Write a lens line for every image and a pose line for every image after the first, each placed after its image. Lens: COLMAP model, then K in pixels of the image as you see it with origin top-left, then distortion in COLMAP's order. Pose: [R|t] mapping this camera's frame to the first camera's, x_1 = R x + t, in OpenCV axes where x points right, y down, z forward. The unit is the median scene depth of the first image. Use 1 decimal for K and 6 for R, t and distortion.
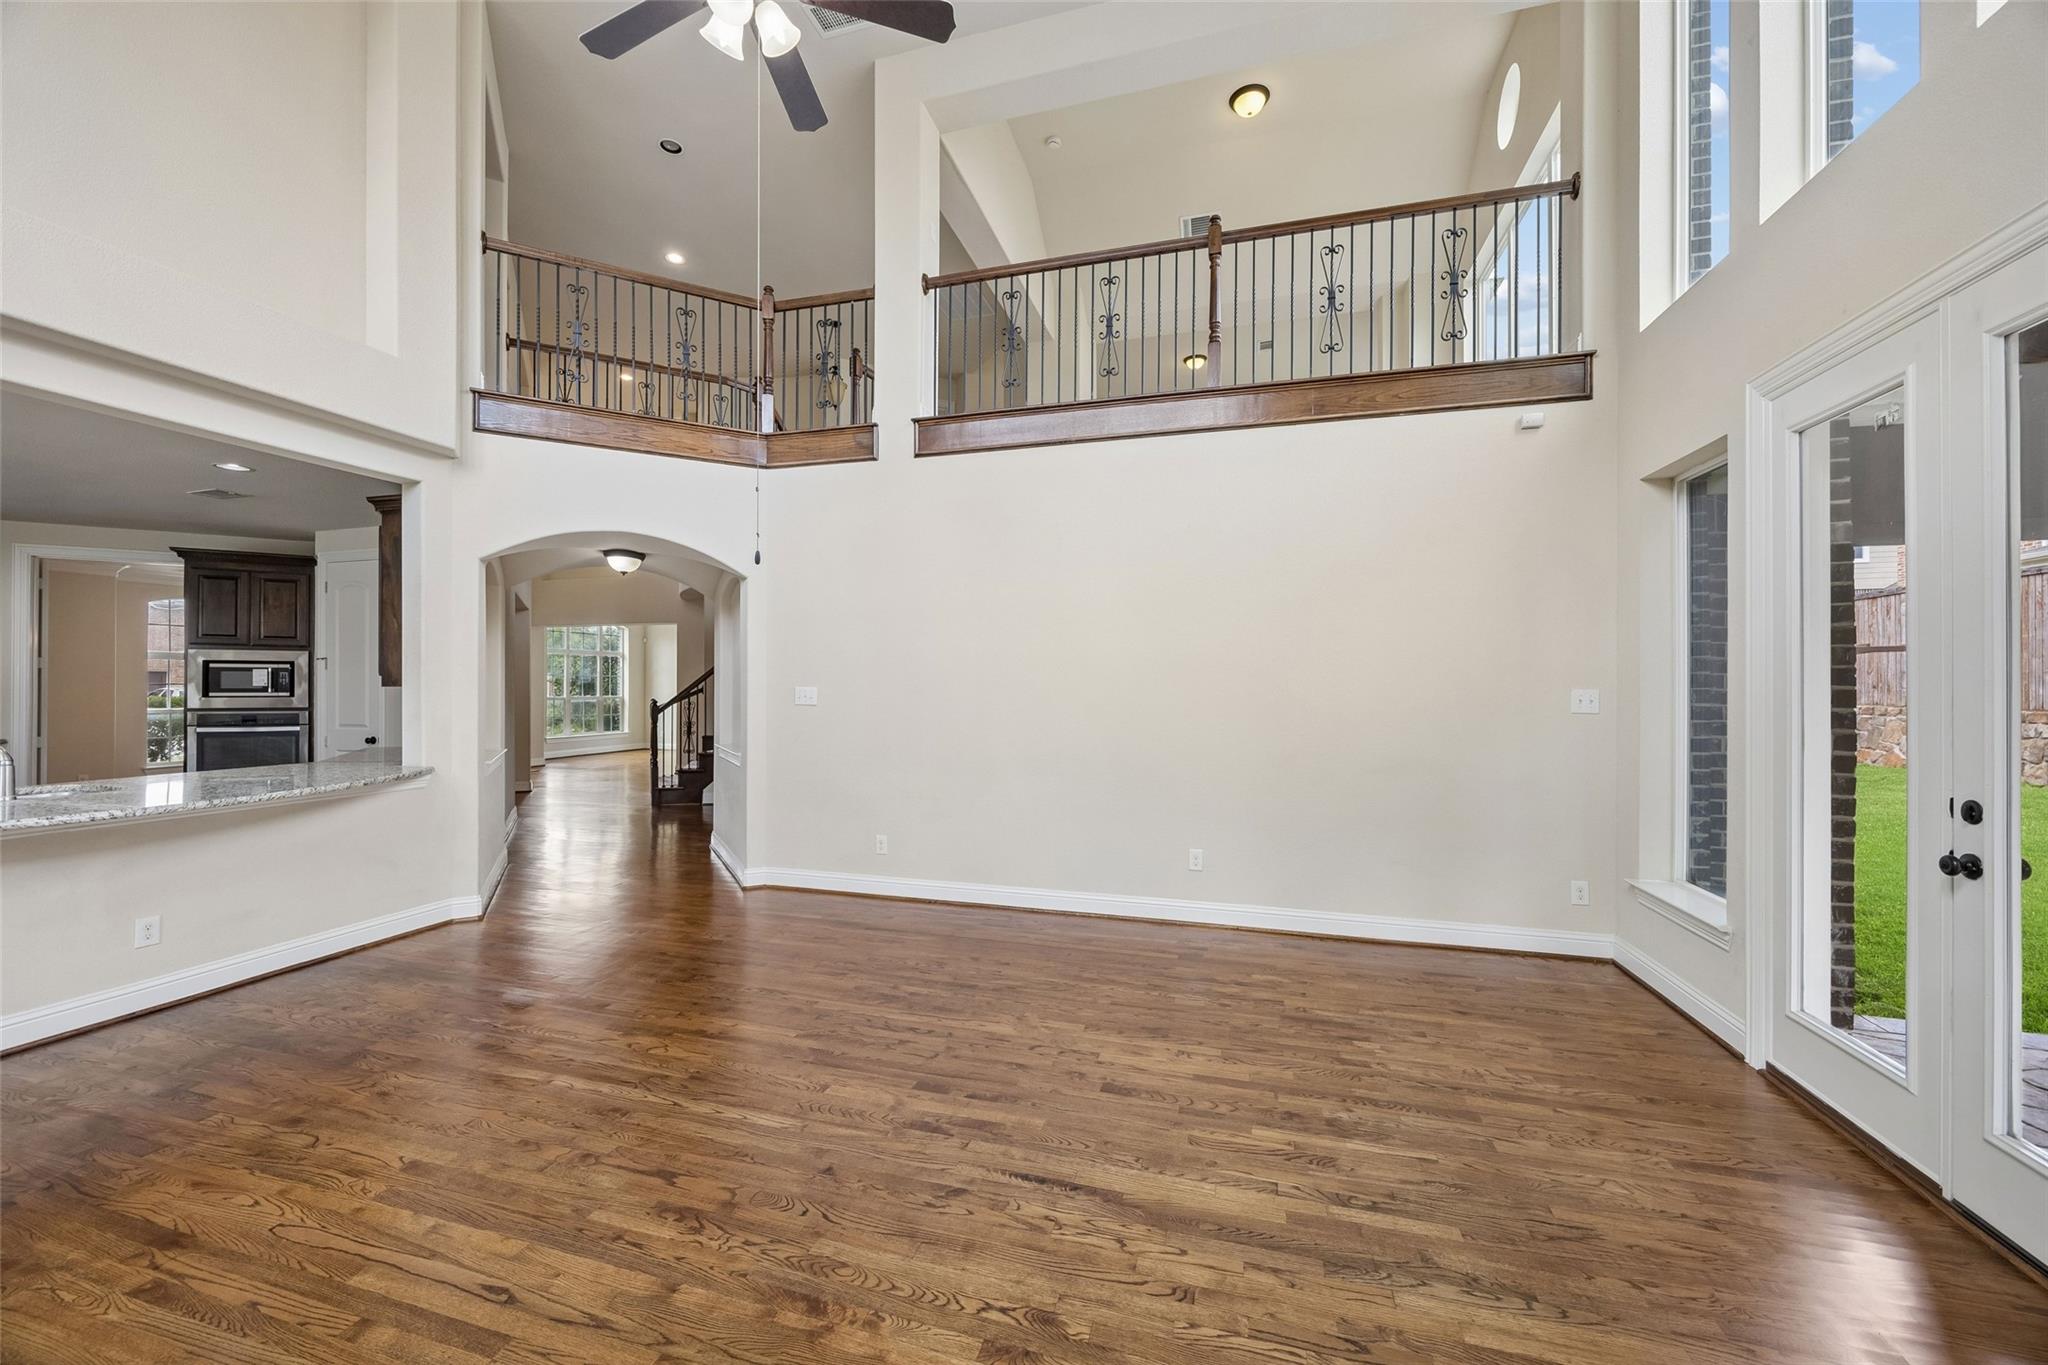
lens RADIAL K [[774.7, 0, 1016.9], [0, 774.7, 683.2], [0, 0, 1]] dist [-0.005532, 0.000182]
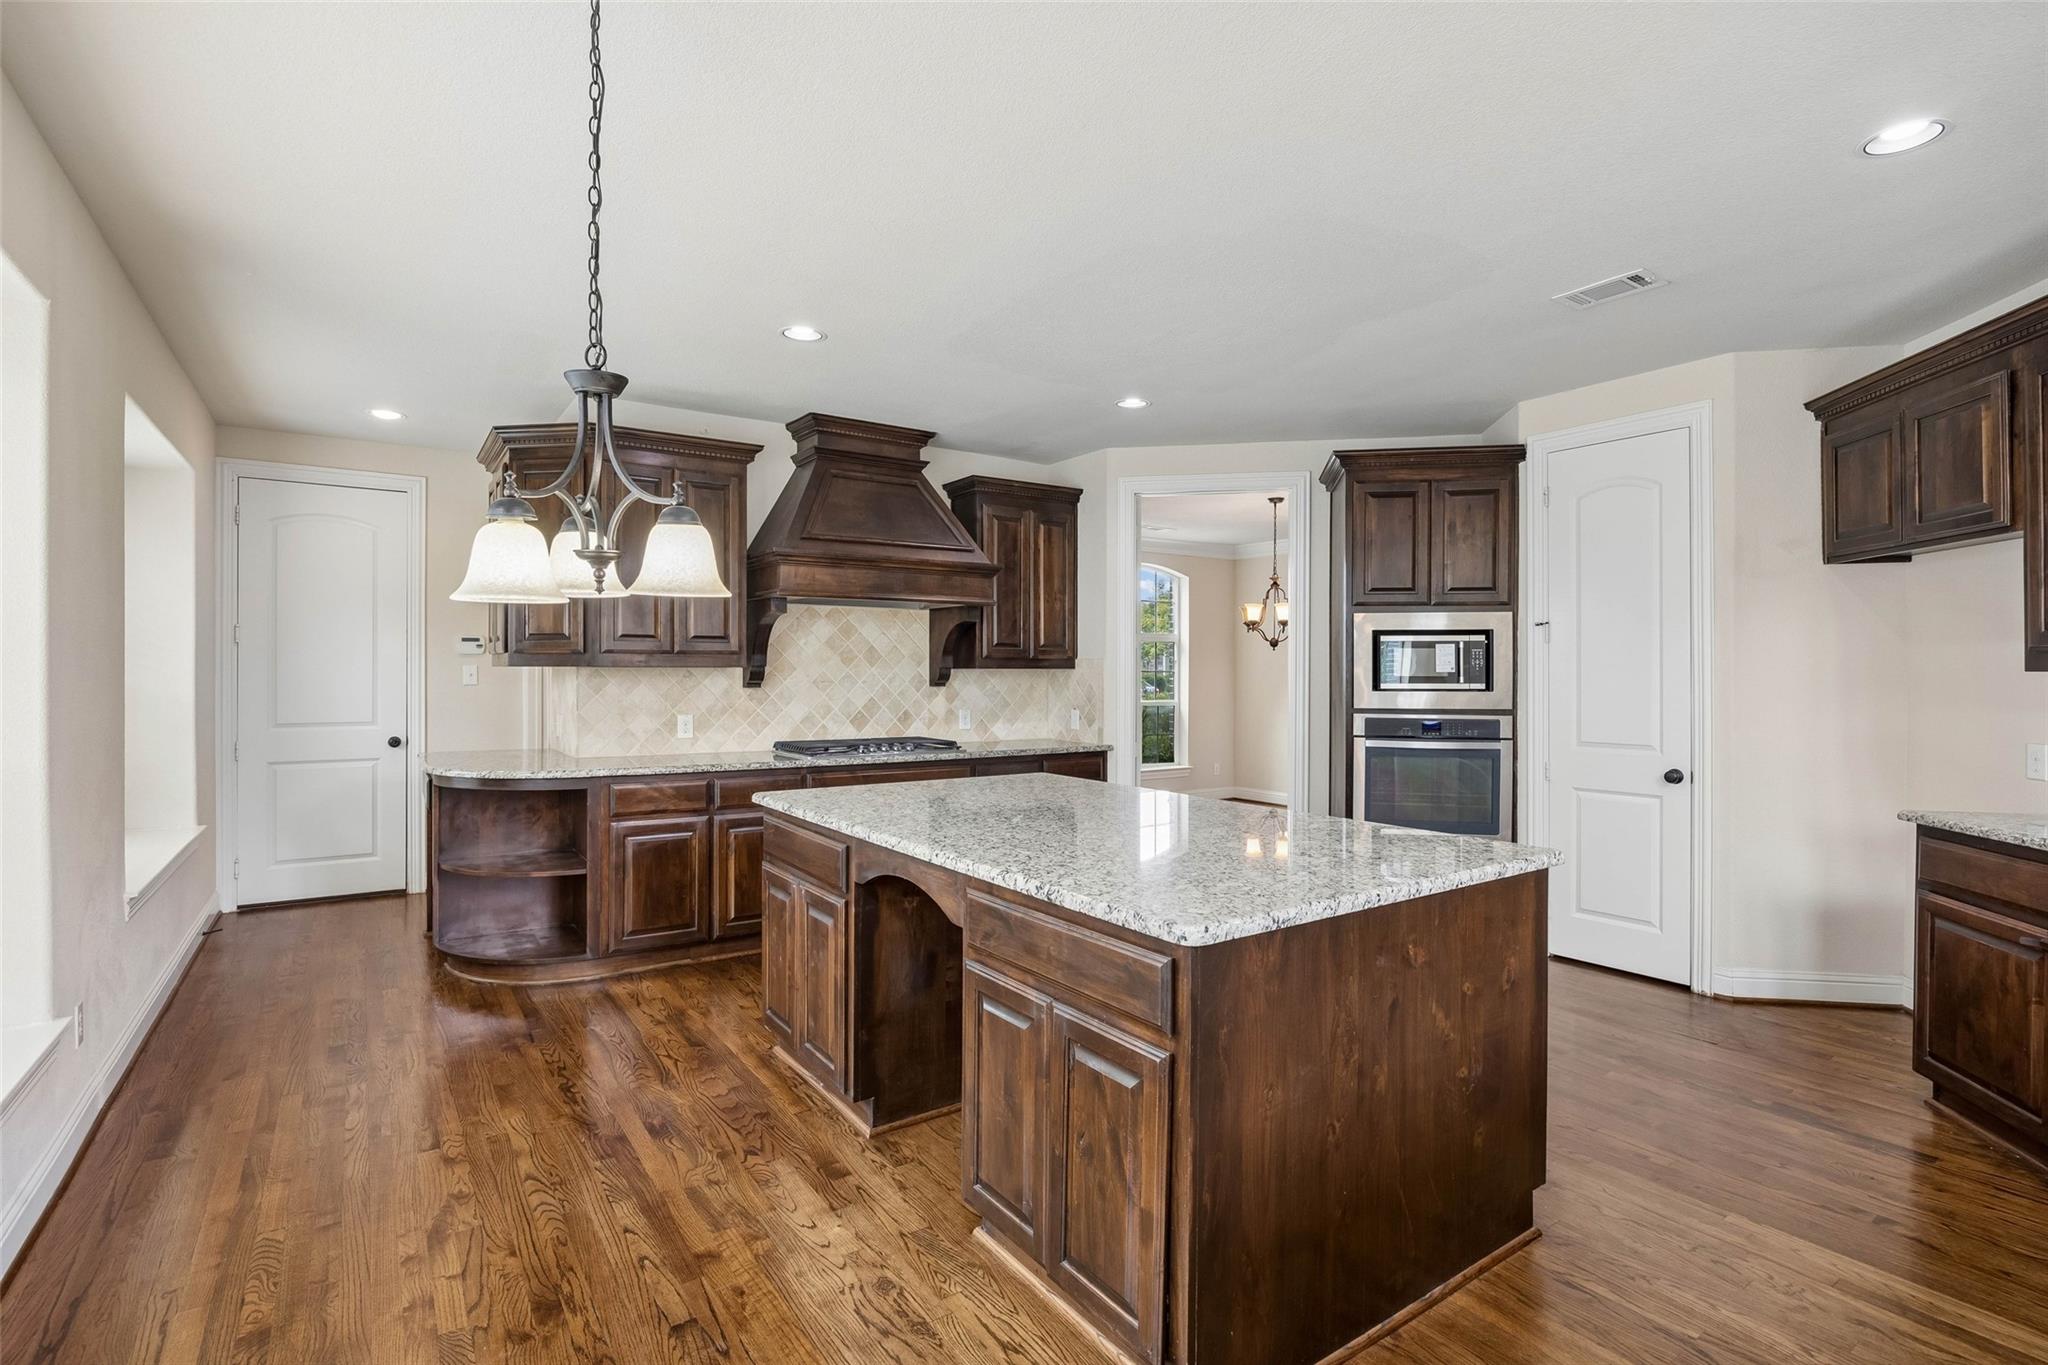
lens RADIAL K [[969.5, 0, 1021.8], [0, 969.5, 674.4], [0, 0, 1]] dist [0.004934, 0.000404]
pose [[0.774022, -0.000608, -0.633158, -0.779650], [0.000104, 1.000000, -0.000833, 0.005881], [0.633159, 0.000579, 0.774022, 0.221730]]
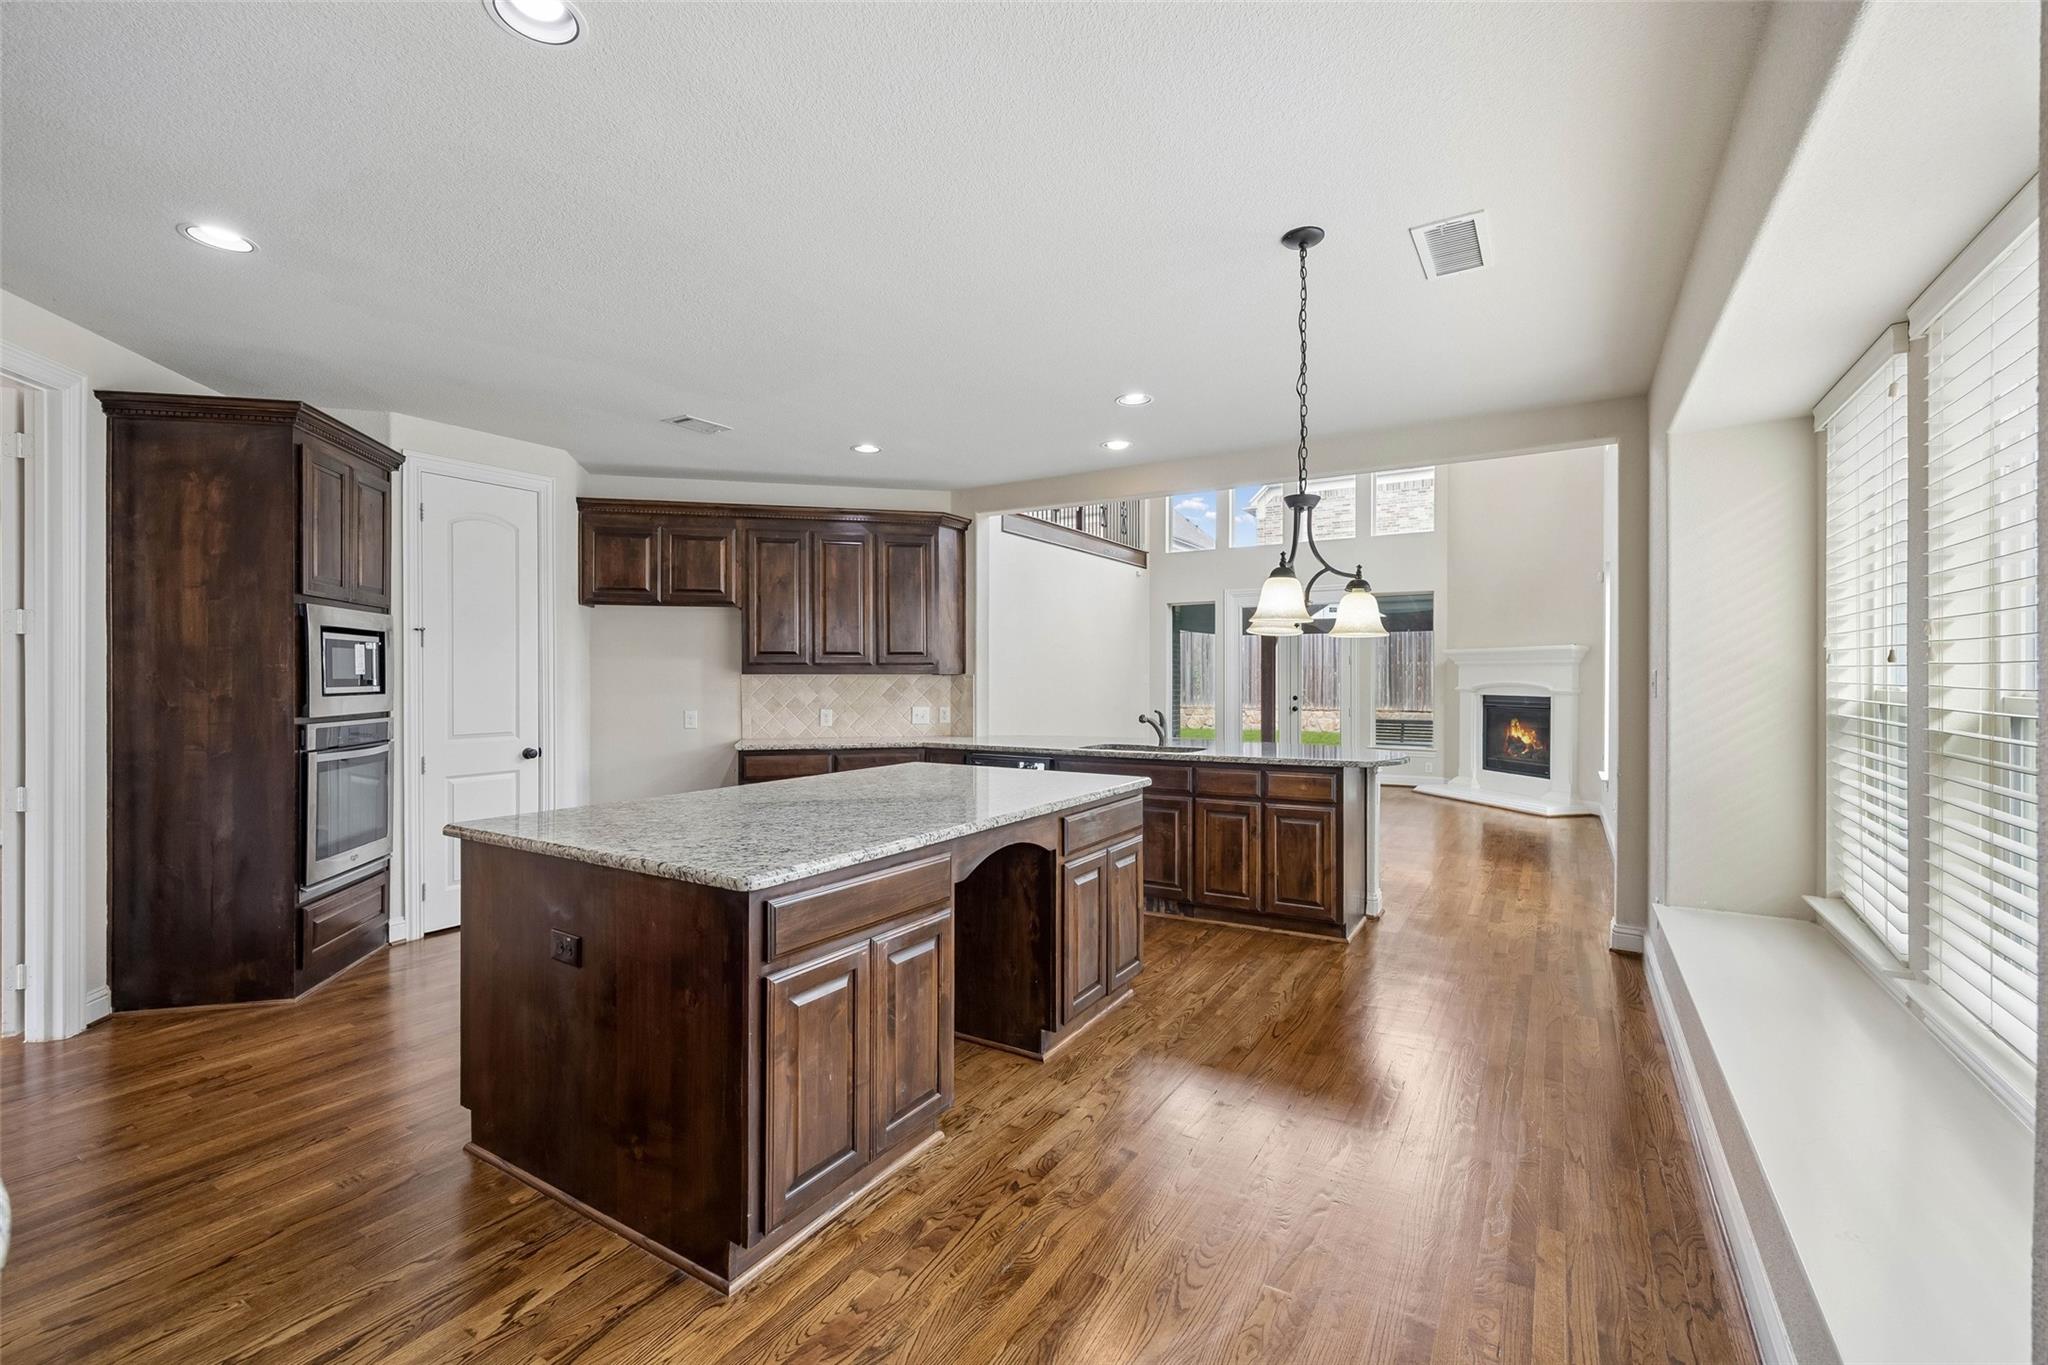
lens RADIAL K [[886.4, 0, 1020.9], [0, 886.4, 679.9], [0, 0, 1]] dist [0.002811, 0.000122]
pose [[0.254094, -0.004590, 0.967169, -1.519697], [0.000906, 0.999989, 0.004507, 0.005305], [-0.967179, -0.000269, 0.254096, 0.387546]]
